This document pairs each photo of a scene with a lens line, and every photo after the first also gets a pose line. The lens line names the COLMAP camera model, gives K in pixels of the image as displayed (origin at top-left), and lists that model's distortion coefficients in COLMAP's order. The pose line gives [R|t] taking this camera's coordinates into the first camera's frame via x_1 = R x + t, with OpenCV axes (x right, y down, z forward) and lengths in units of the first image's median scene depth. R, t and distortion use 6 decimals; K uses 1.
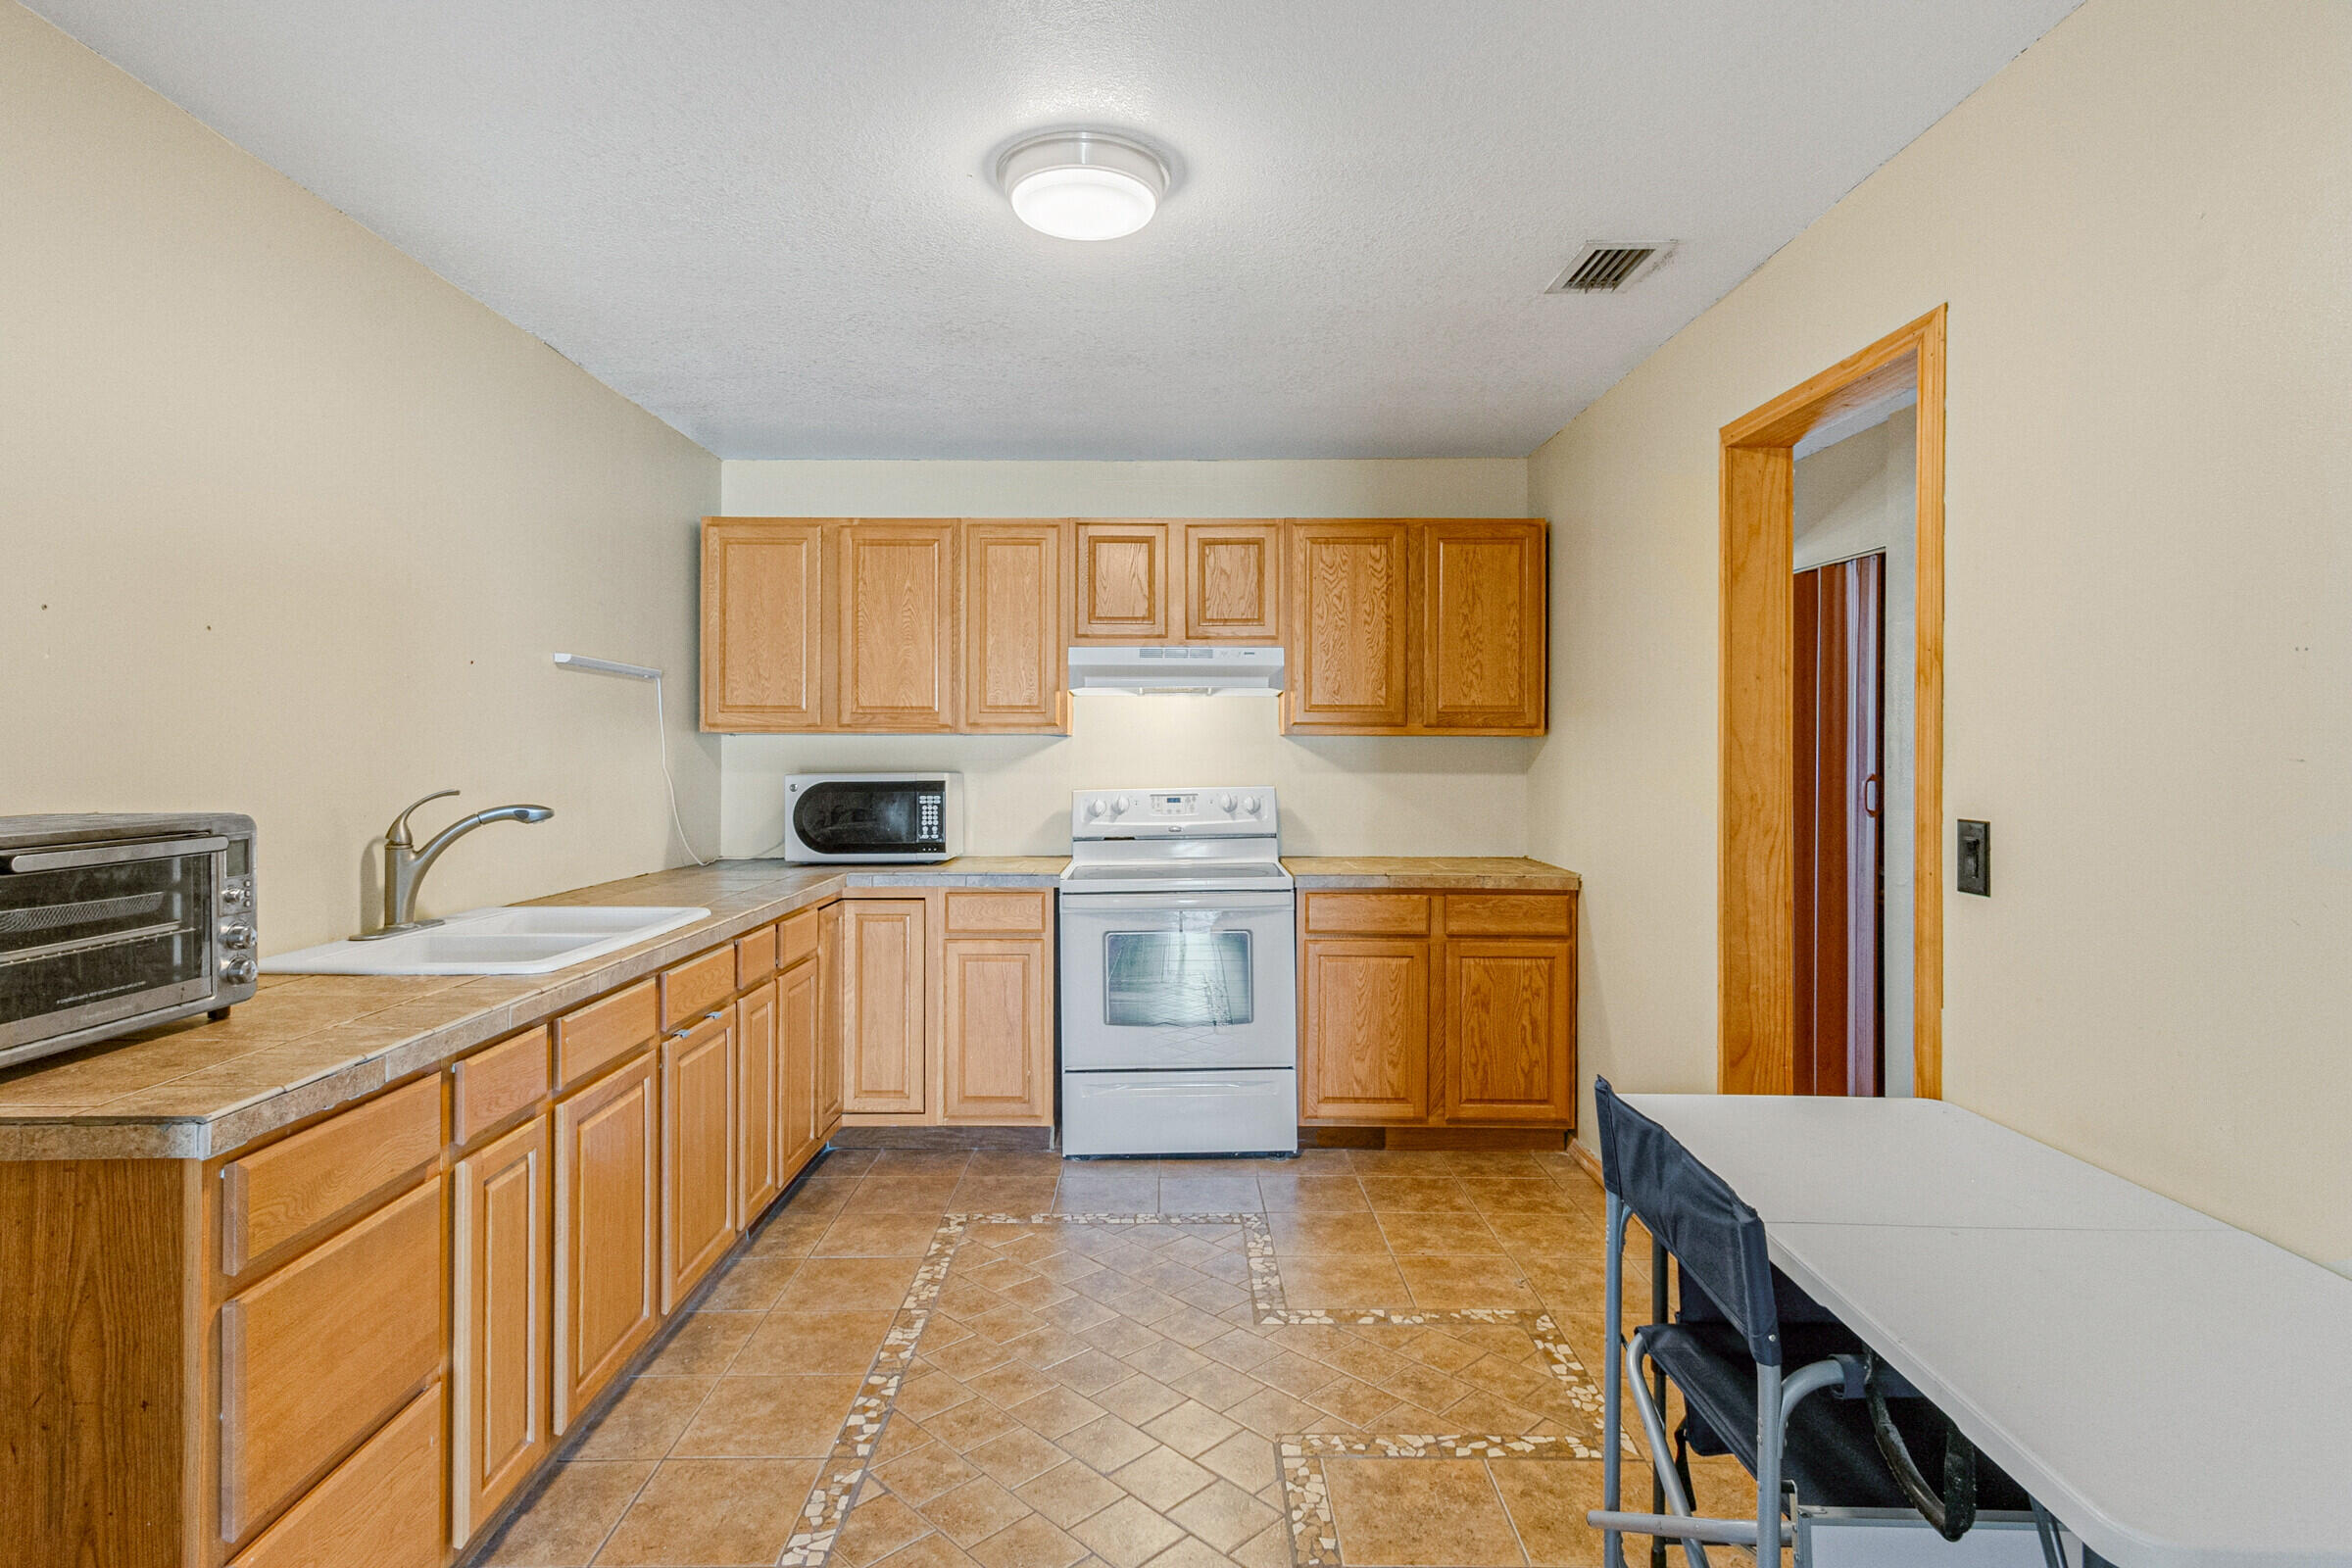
lens RADIAL K [[1174.1, 0, 1176.3], [0, 1174.1, 755.1], [0, 0, 1]] dist [0.011579, -0.002280]
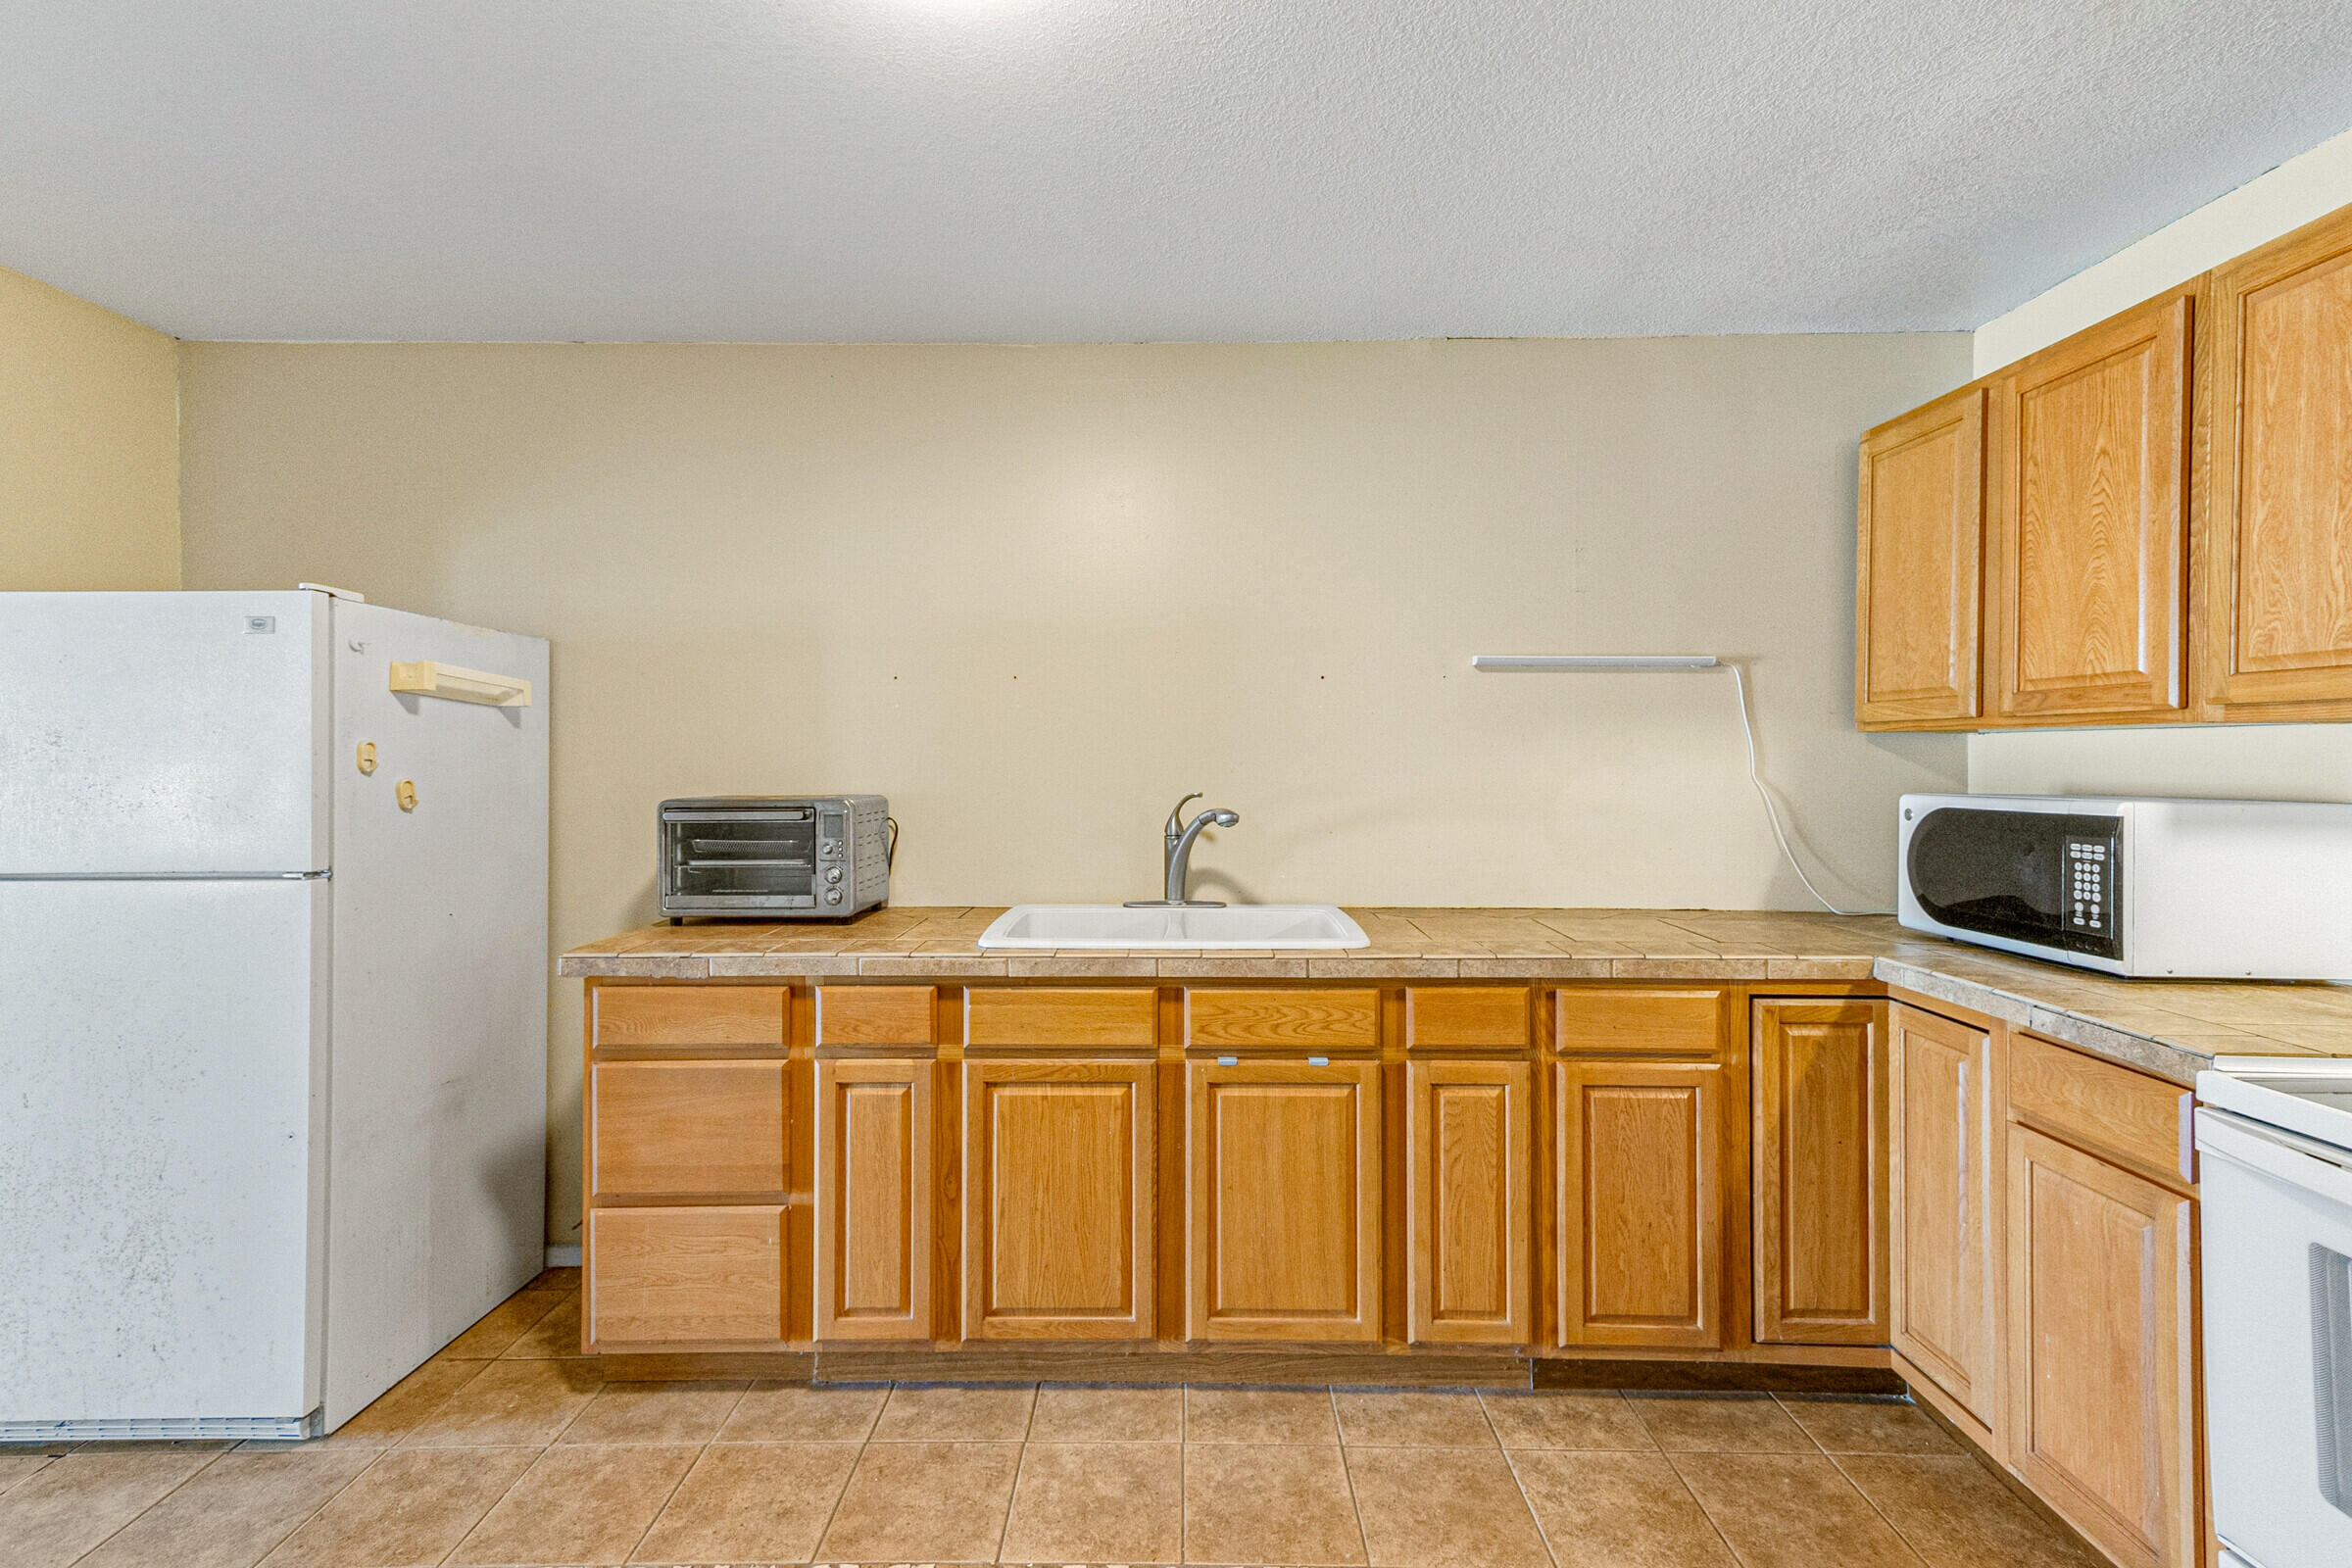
lens RADIAL K [[1073.8, 0, 1204.8], [0, 1073.8, 760.7], [0, 0, 1]] dist [0.021015, 0.000171]
pose [[-0.002497, 0.005348, -0.999983, 0.284992], [-0.001660, 0.999984, 0.005352, -0.004384], [0.999996, 0.001674, -0.002488, 0.642610]]
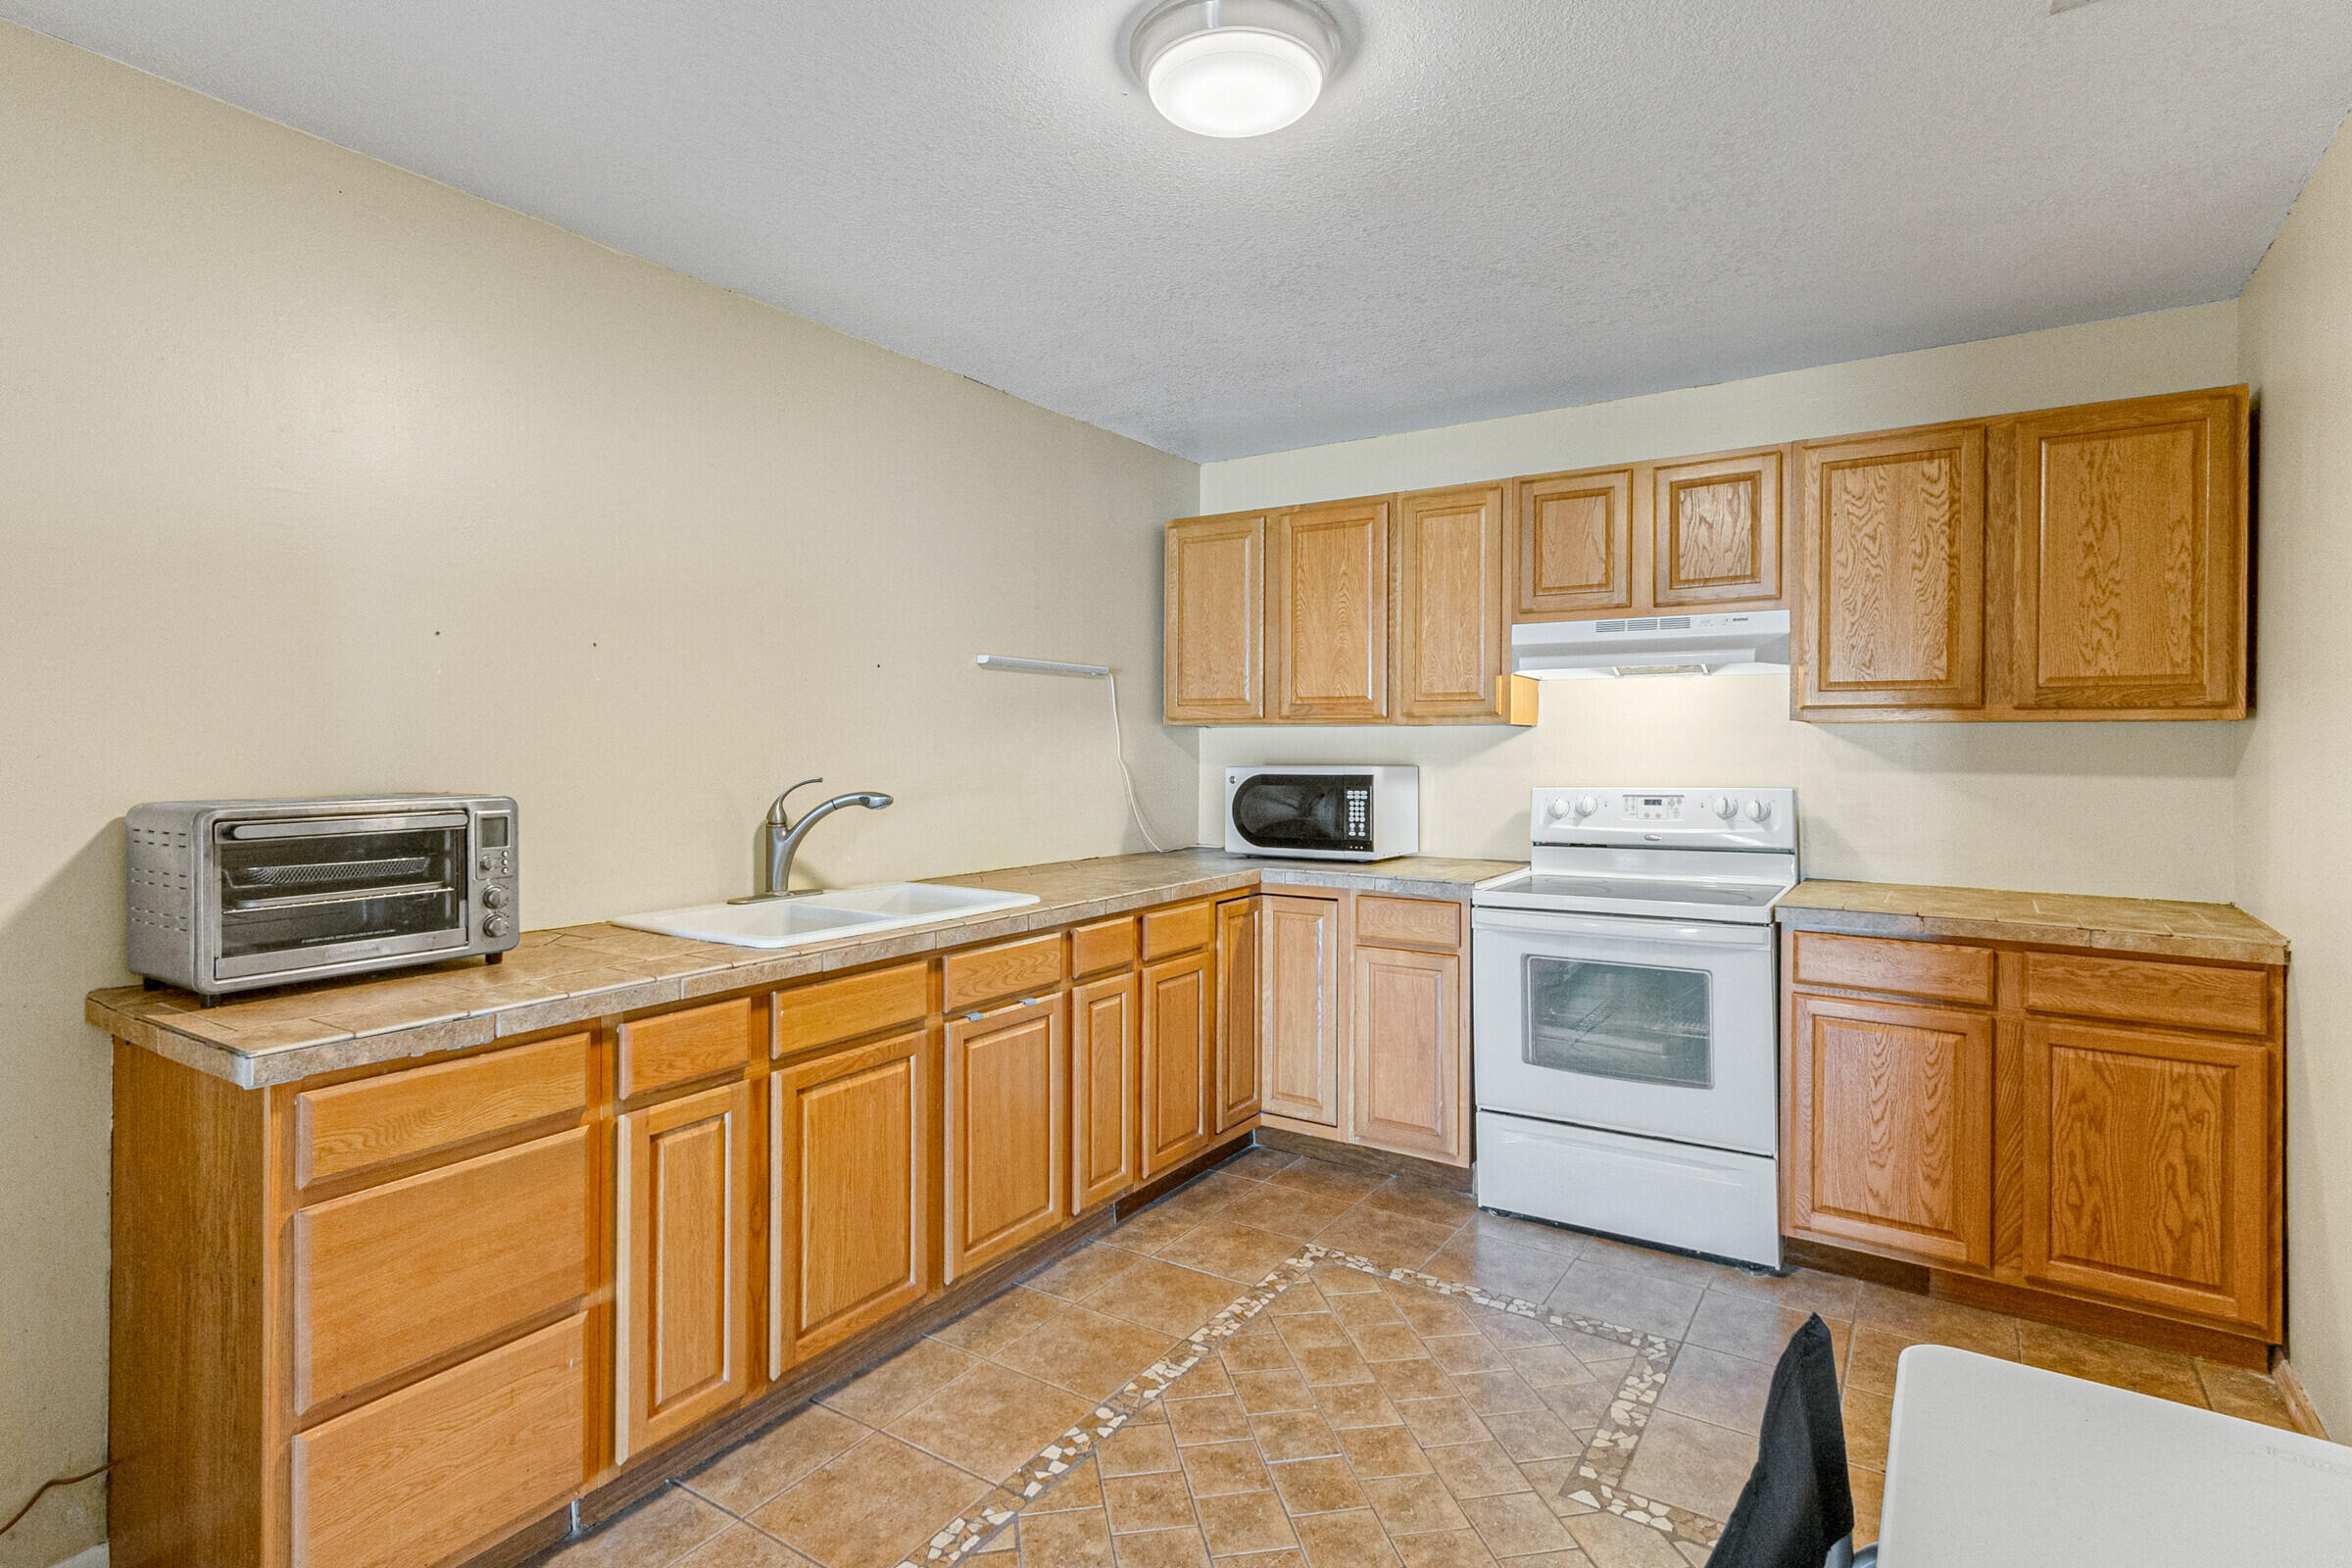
lens RADIAL K [[1137.4, 0, 1203.8], [0, 1137.4, 746.5], [0, 0, 1]] dist [0.010538, 0.000250]
pose [[0.840041, 0.001901, -0.542520, 0.191408], [-0.001812, 0.999998, 0.000699, -0.001220], [0.542521, 0.000396, 0.840042, 0.175027]]
